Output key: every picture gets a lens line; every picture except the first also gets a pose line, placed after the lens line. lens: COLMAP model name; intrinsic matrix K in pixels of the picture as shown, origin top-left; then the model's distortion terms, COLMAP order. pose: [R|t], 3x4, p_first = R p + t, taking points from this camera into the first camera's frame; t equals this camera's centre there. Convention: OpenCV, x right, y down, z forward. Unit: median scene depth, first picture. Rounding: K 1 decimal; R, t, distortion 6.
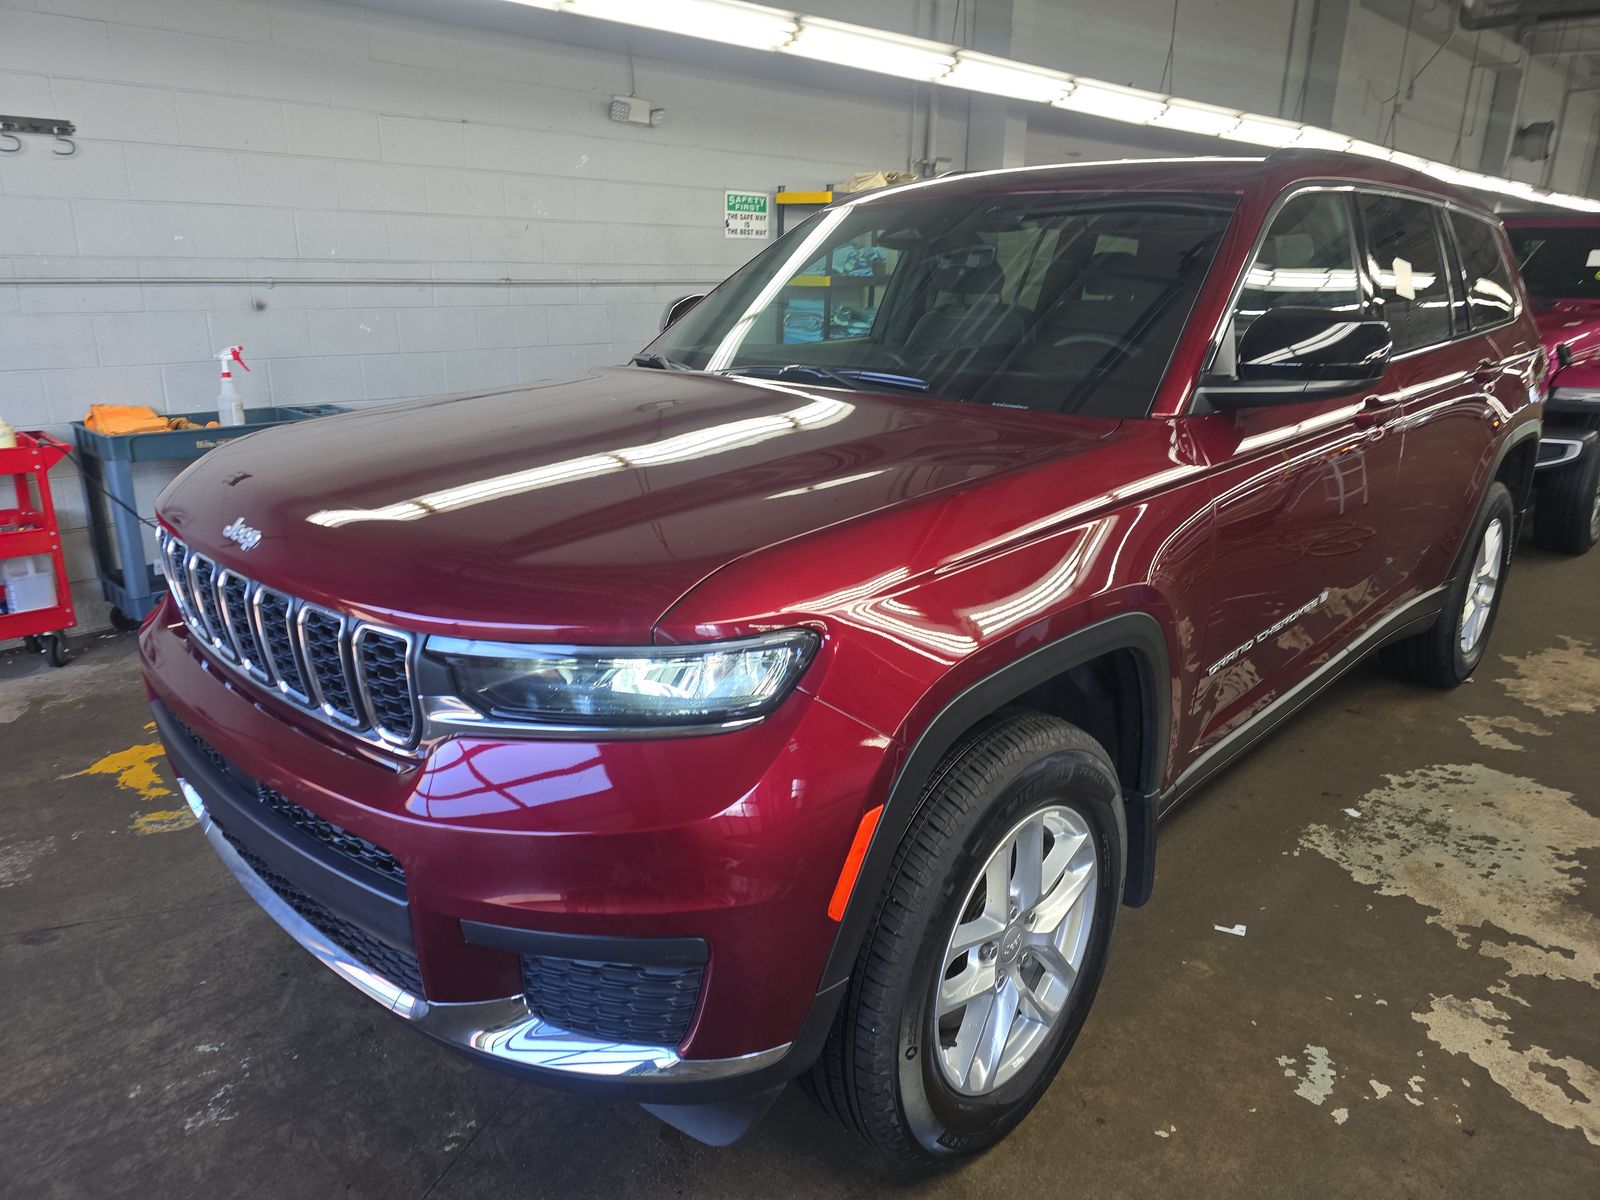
lens RADIAL K [[1069.2, 0, 791.5], [0, 1069.2, 601.0], [0, 0, 1]] dist [0.037495, -0.027339]
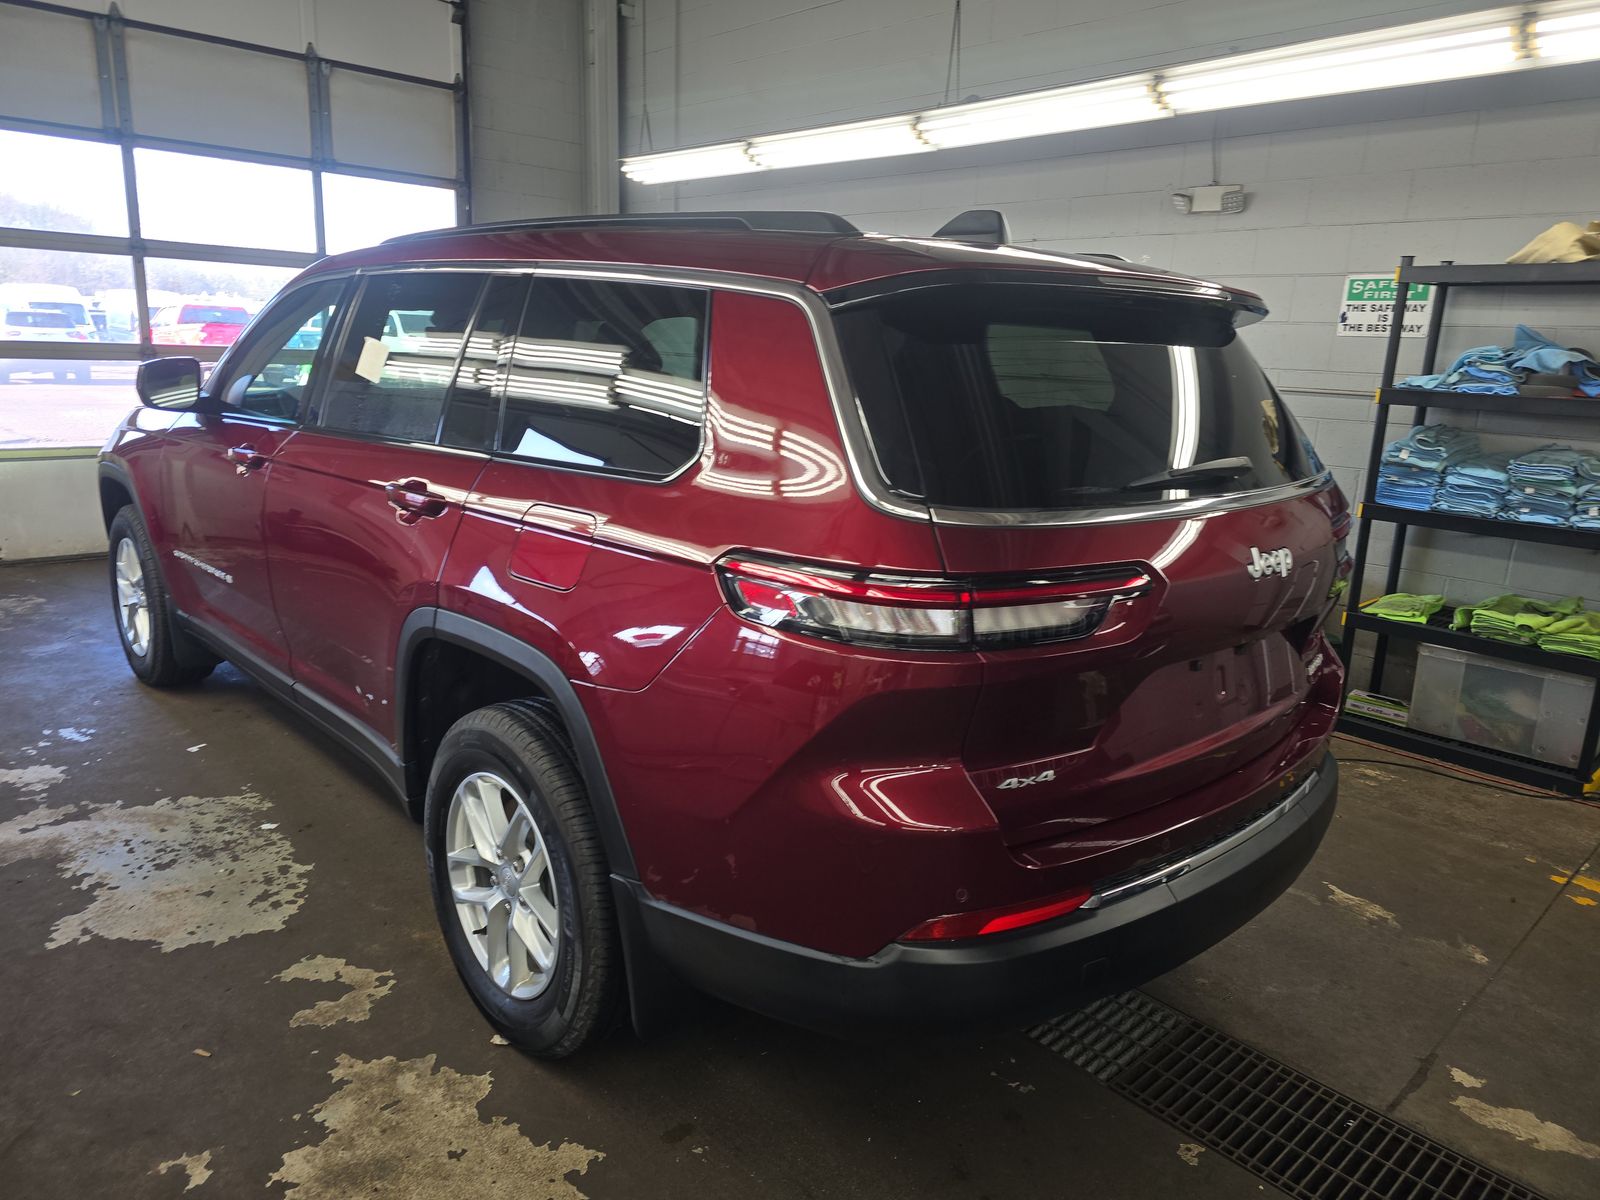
lens RADIAL K [[1065.8, 0, 793.0], [0, 1065.8, 602.3], [0, 0, 1]] dist [0.042775, -0.030297]
pose [[-0.056560, 0.232056, -0.971057, 1.455360], [-0.332295, 0.912787, 0.237486, -0.436407], [0.941478, 0.336109, 0.025484, 1.354020]]
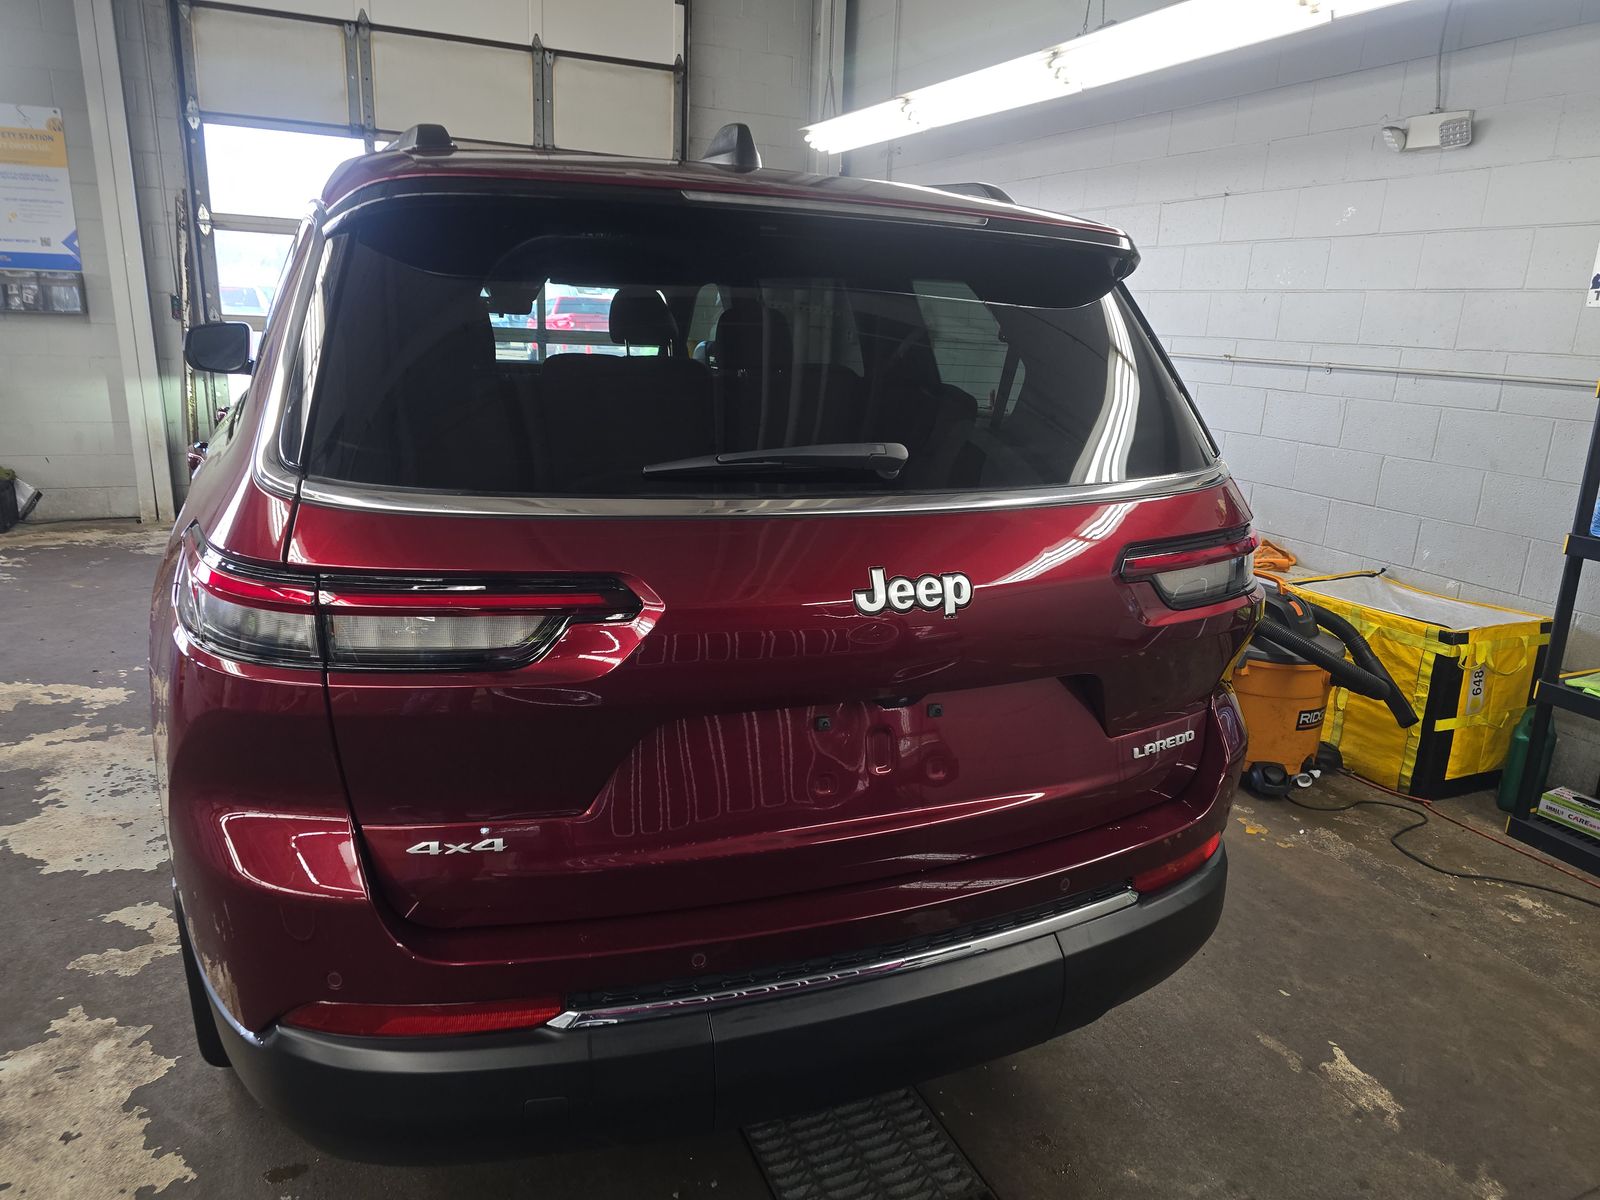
lens RADIAL K [[1069.2, 0, 791.5], [0, 1069.2, 601.0], [0, 0, 1]] dist [0.037495, -0.027339]
pose [[-0.382351, 0.219022, -0.897685, 1.246229], [-0.315700, 0.882076, 0.349679, -0.535200], [0.868413, 0.417099, -0.268117, 1.694546]]
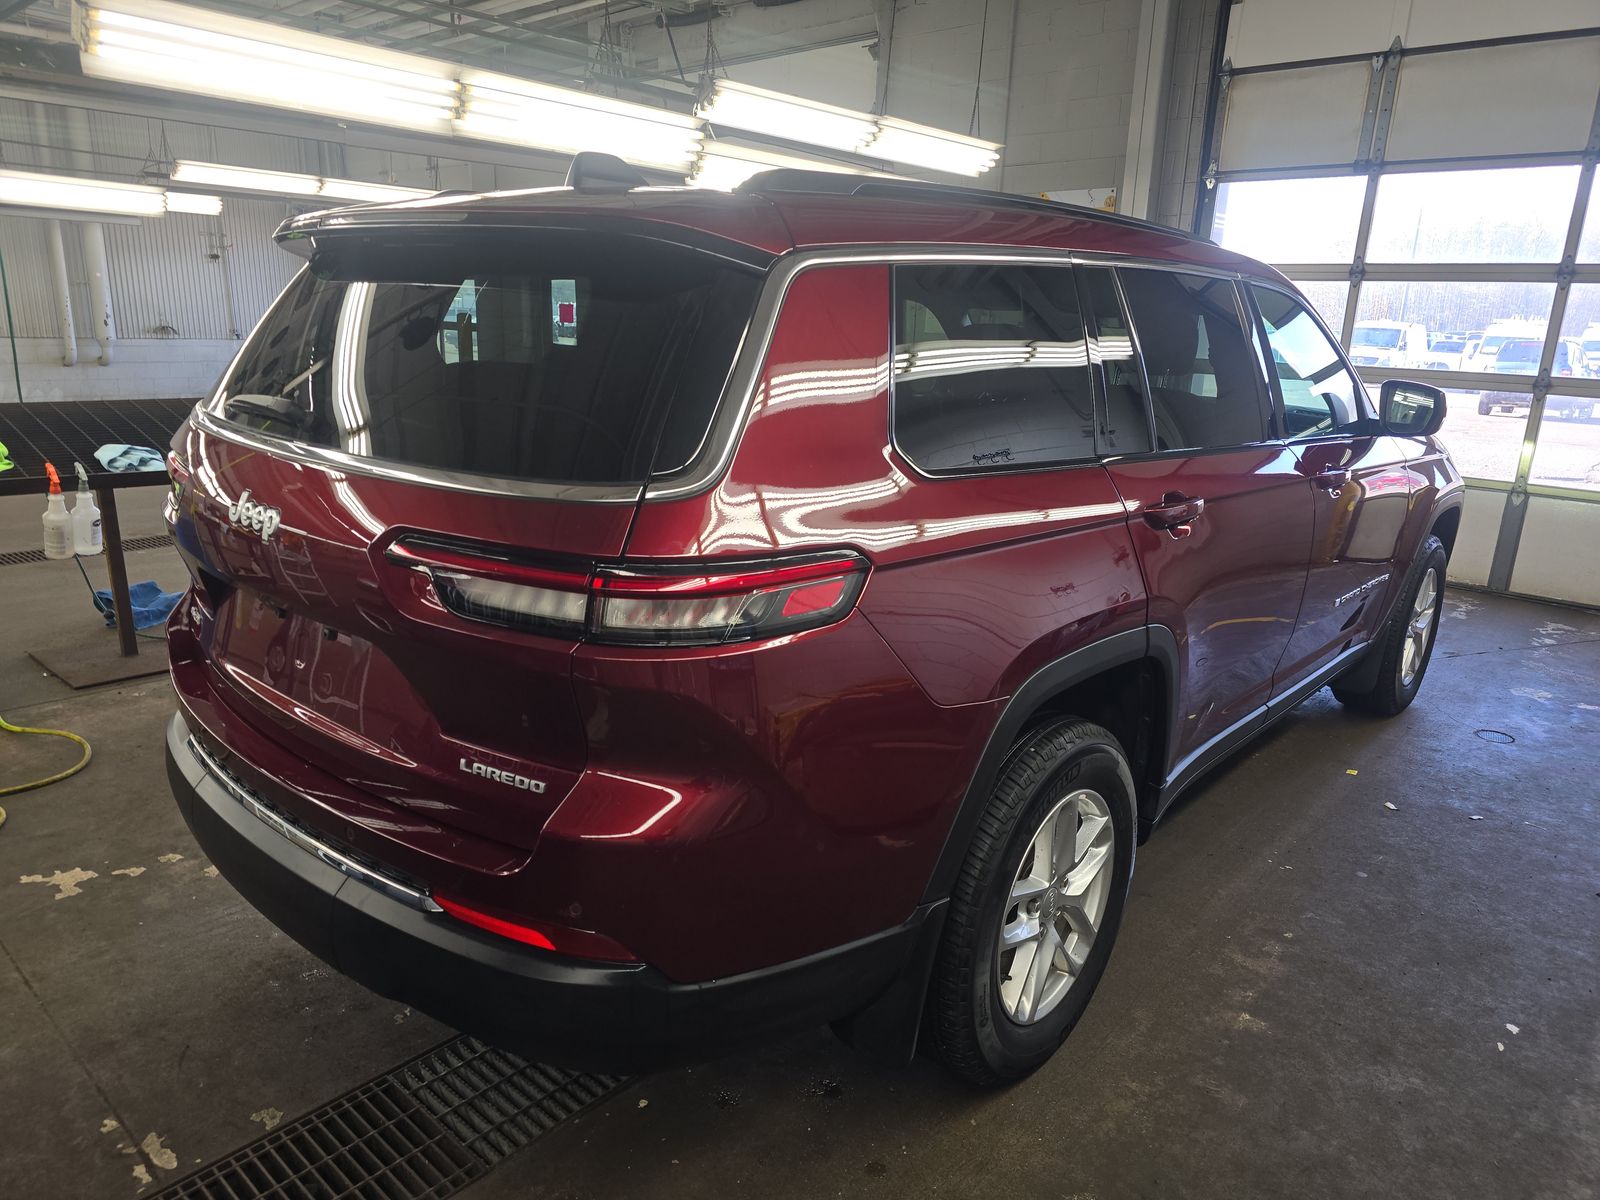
lens RADIAL K [[1069.2, 0, 791.5], [0, 1069.2, 601.0], [0, 0, 1]] dist [0.037495, -0.027339]
pose [[-0.998224, -0.032658, -0.049818, 0.584962], [-0.054216, 0.844569, 0.532695, -0.675526], [0.024678, 0.534450, -0.844840, 2.121413]]
